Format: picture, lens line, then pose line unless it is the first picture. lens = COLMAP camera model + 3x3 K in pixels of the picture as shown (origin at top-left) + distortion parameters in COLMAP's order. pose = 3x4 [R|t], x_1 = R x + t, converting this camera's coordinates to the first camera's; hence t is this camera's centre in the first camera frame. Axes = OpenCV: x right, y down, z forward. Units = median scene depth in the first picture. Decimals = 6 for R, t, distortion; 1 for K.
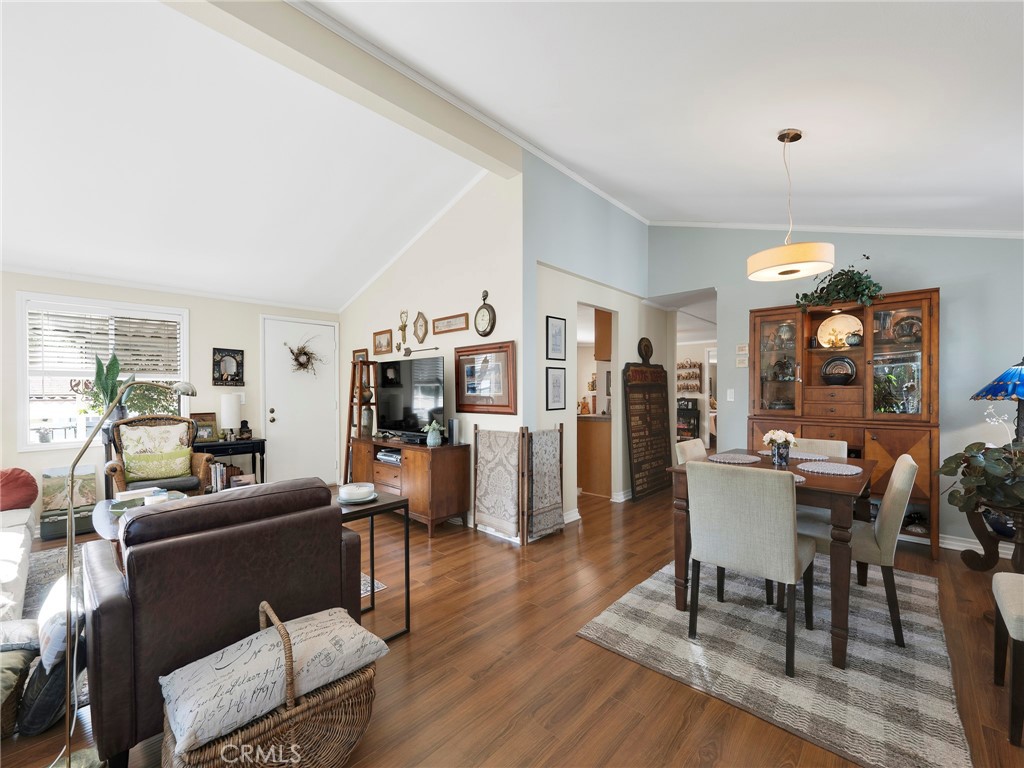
lens RADIAL K [[427.0, 0, 518.5], [0, 427.0, 391.7], [0, 0, 1]] dist [0.000830, -0.000097]
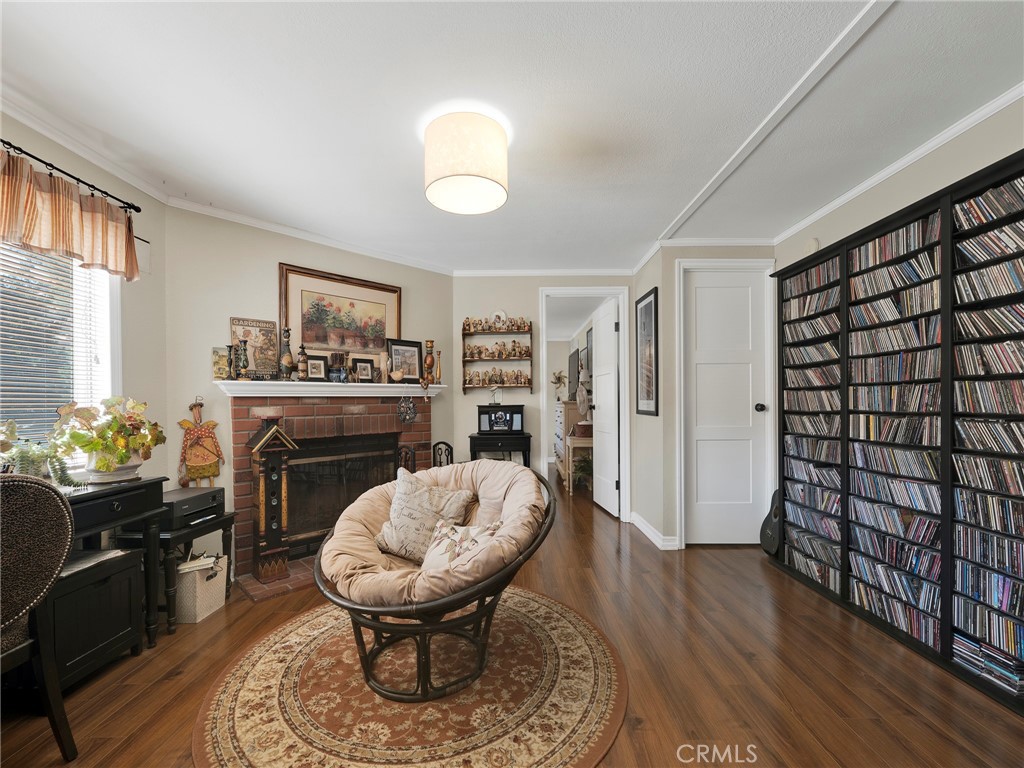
lens RADIAL K [[427.0, 0, 509.8], [0, 427.0, 408.7], [0, 0, 1]] dist [0.000830, -0.000097]
pose [[0.755830, -0.006092, 0.654739, 0.300898], [0.001457, 0.999970, 0.007622, 0.036085], [-0.654766, -0.004807, 0.755816, 1.580729]]
